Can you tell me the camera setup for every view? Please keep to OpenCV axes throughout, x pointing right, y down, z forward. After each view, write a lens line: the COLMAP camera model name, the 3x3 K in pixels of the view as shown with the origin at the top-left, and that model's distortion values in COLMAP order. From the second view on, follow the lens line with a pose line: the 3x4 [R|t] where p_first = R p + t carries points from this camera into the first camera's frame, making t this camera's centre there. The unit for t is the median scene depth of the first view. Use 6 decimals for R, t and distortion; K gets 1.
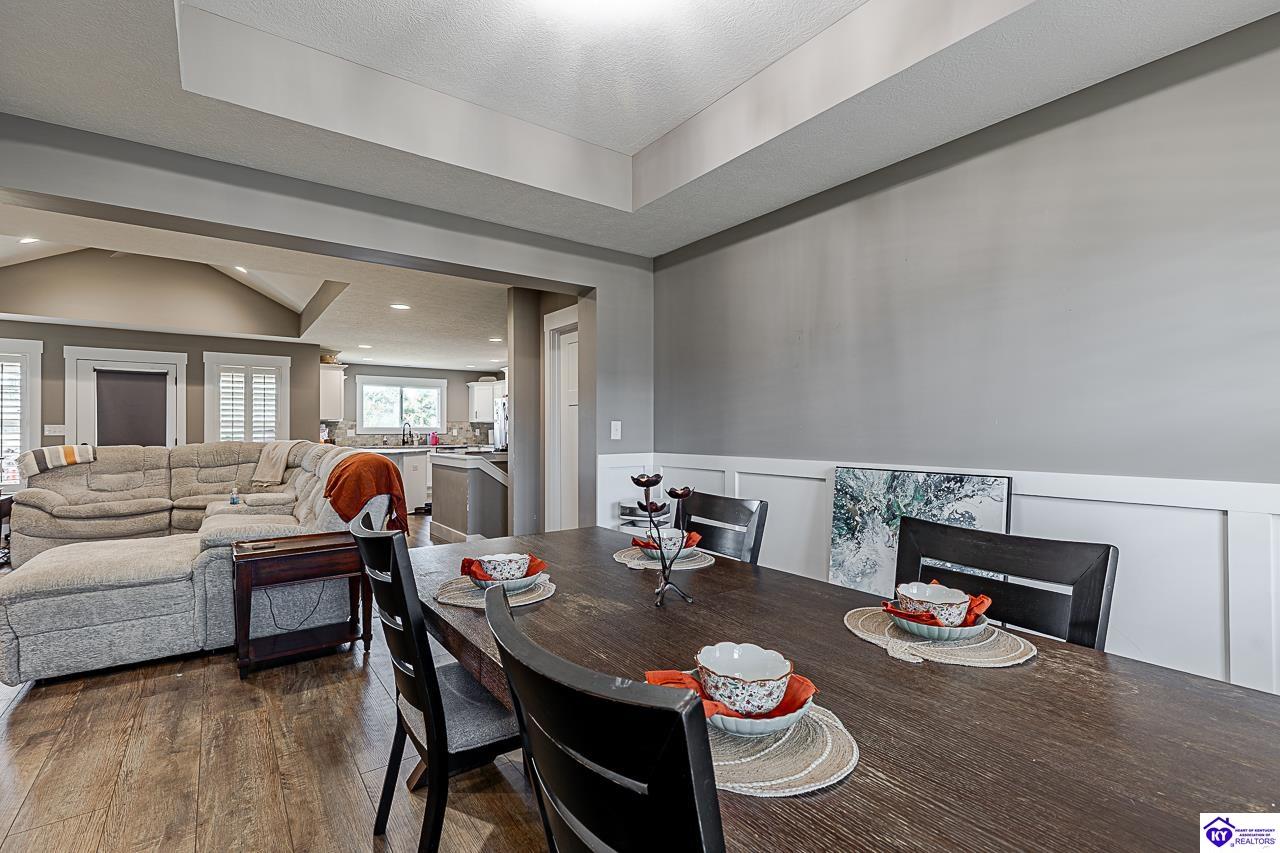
lens RADIAL K [[574.8, 0, 642.9], [0, 574.8, 429.2], [0, 0, 1]] dist [0.008419, 0.000483]
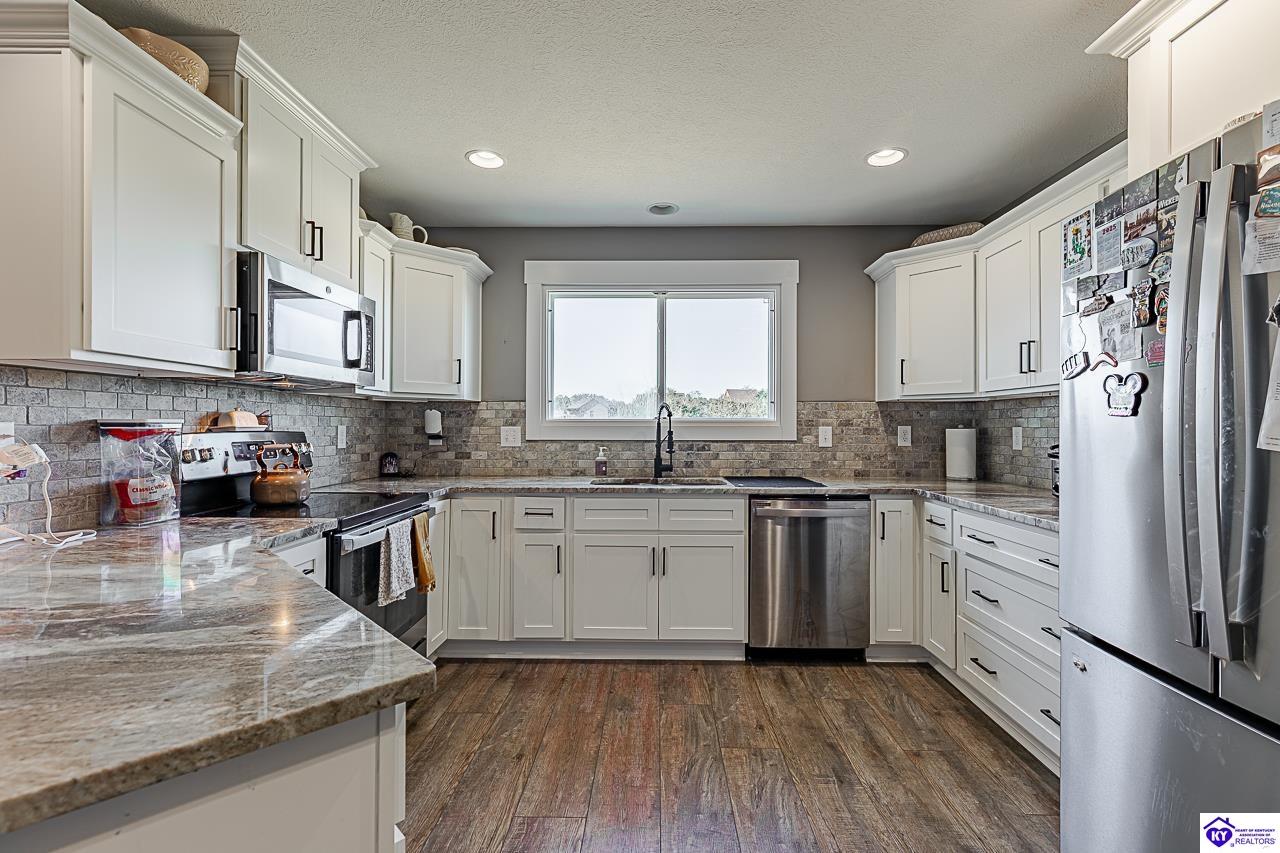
lens RADIAL K [[574.8, 0, 644.7], [0, 574.8, 421.4], [0, 0, 1]] dist [0.008419, 0.000483]
pose [[0.783407, -0.003280, -0.621500, -0.224227], [-0.002628, 0.999960, -0.008589, 0.000597], [0.621503, 0.008362, 0.783367, 0.740198]]
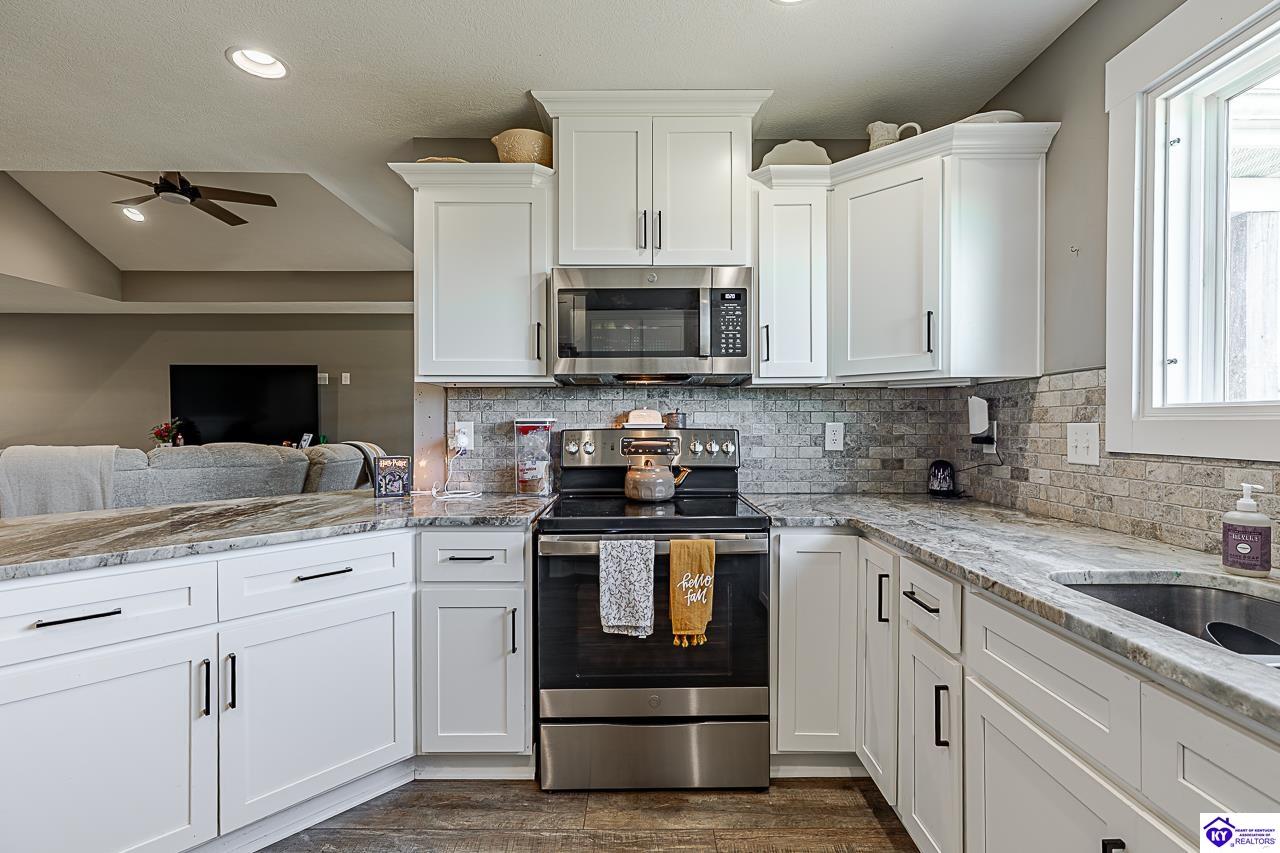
lens RADIAL K [[574.8, 0, 640.6], [0, 574.8, 425.6], [0, 0, 1]] dist [0.008419, 0.000483]
pose [[-0.595569, 0.004639, -0.803291, -0.283307], [0.001728, 0.999988, 0.004495, 0.000670], [0.803303, 0.001289, -0.595570, 0.938358]]
